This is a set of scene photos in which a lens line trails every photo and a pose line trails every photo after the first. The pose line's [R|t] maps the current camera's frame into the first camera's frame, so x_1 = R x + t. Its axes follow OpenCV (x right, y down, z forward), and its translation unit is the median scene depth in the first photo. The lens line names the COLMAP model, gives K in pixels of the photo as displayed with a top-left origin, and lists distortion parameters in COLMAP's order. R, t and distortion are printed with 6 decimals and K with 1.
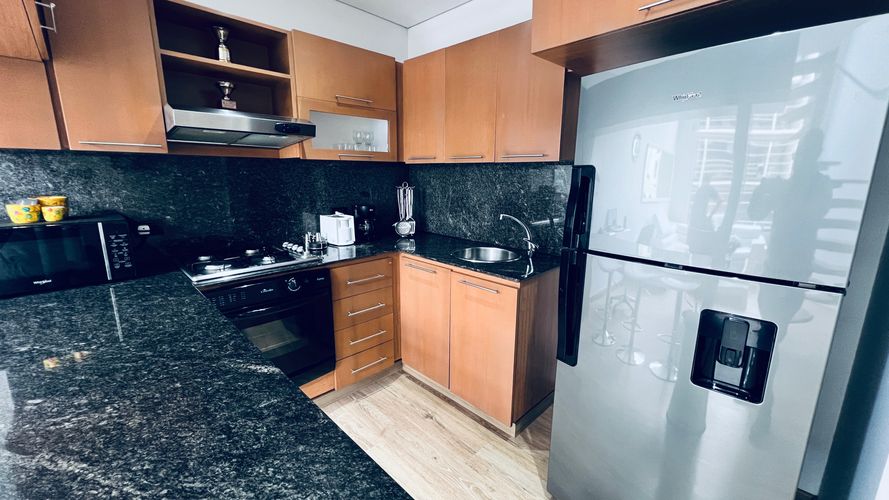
lens RADIAL K [[354.4, 0, 444.5], [0, 354.4, 248.1], [0, 0, 1]] dist [-0.002453, 0.000250]
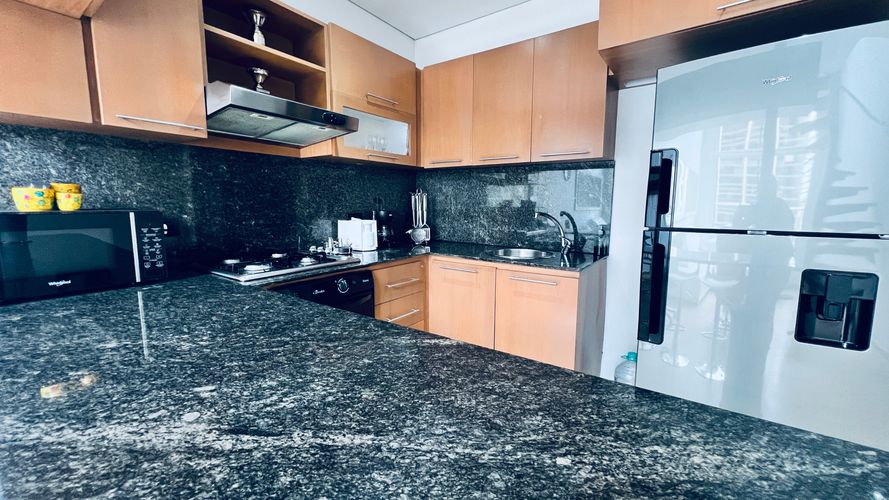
lens RADIAL K [[354.4, 0, 444.4], [0, 354.4, 248.2], [0, 0, 1]] dist [-0.002453, 0.000250]
pose [[0.986717, -0.025255, 0.160475, -0.334349], [0.037652, 0.996496, -0.074684, 0.090414], [-0.158027, 0.079734, 0.984210, 0.057594]]
